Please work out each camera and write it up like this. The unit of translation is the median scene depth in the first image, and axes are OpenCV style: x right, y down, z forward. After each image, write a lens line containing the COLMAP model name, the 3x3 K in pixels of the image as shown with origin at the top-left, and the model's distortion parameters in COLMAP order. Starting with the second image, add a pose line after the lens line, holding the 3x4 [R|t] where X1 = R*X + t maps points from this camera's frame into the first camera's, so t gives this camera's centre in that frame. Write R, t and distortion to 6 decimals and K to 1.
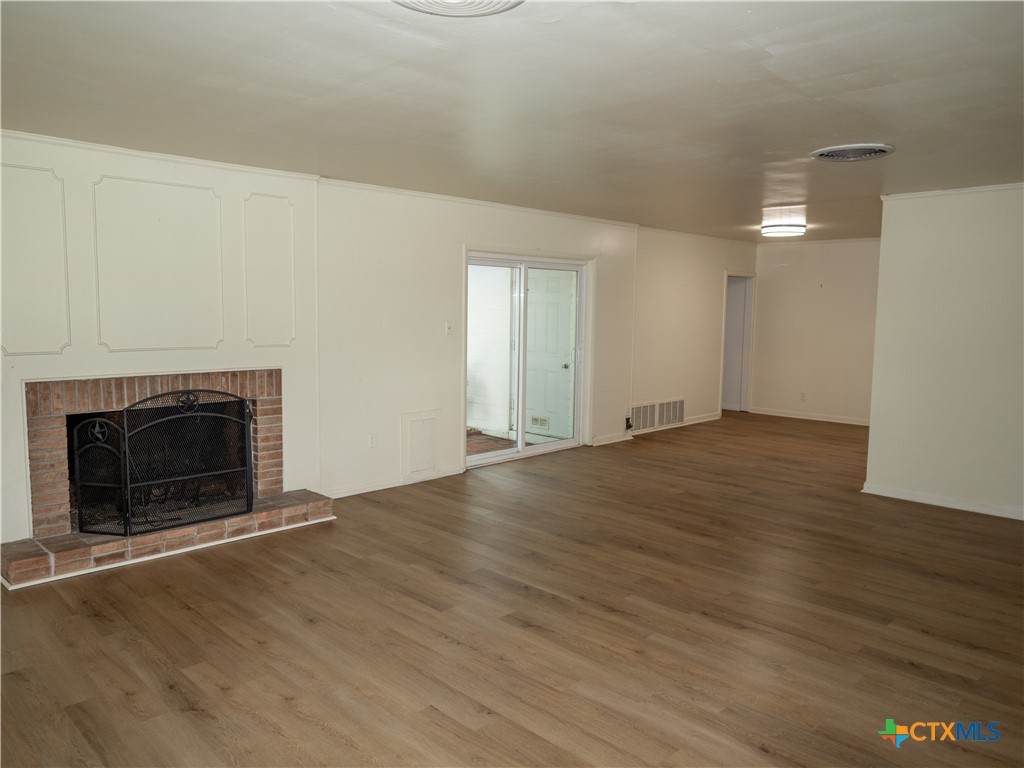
lens RADIAL K [[740.7, 0, 508.1], [0, 740.7, 380.2], [0, 0, 1]] dist [-0.018004, 0.001951]
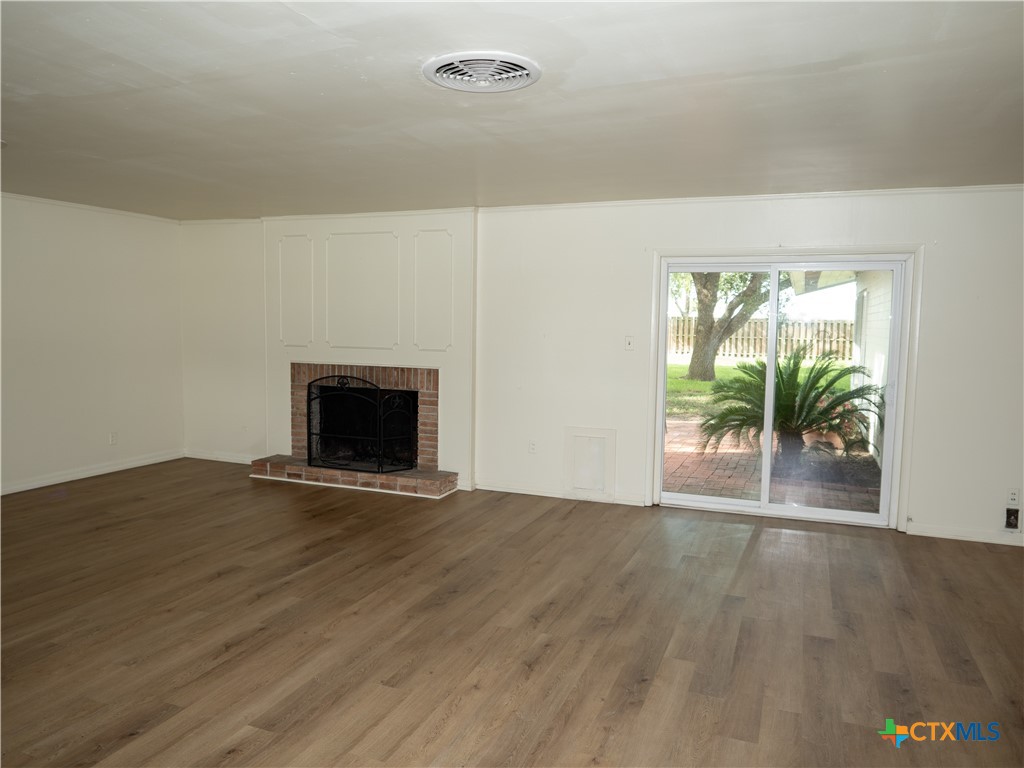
lens RADIAL K [[740.7, 0, 510.6], [0, 740.7, 386.6], [0, 0, 1]] dist [-0.018004, 0.001951]
pose [[0.395945, 0.077285, -0.915016, 0.994984], [-0.102017, 0.993986, 0.039810, -0.055031], [0.912590, 0.077585, 0.401448, 0.705215]]
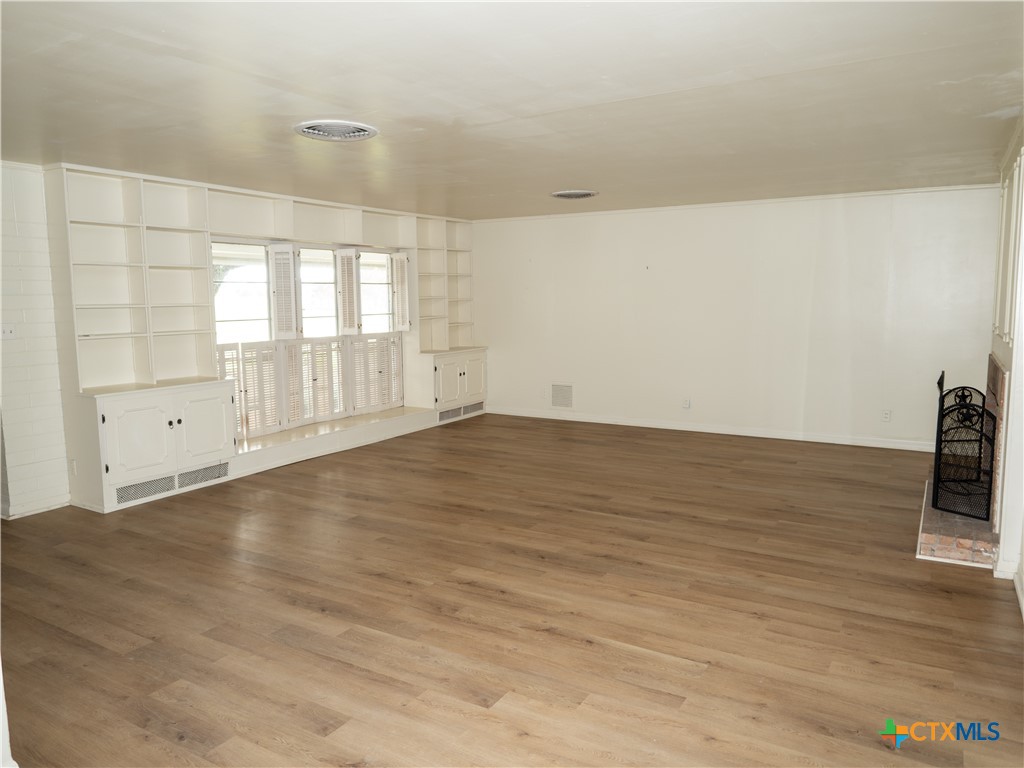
lens RADIAL K [[740.7, 0, 504.7], [0, 740.7, 380.3], [0, 0, 1]] dist [-0.018004, 0.001951]
pose [[-0.971101, 0.024777, -0.237380, 0.442696], [-0.025373, 0.978244, 0.205902, -0.177551], [0.237317, 0.205975, -0.949344, 1.840620]]
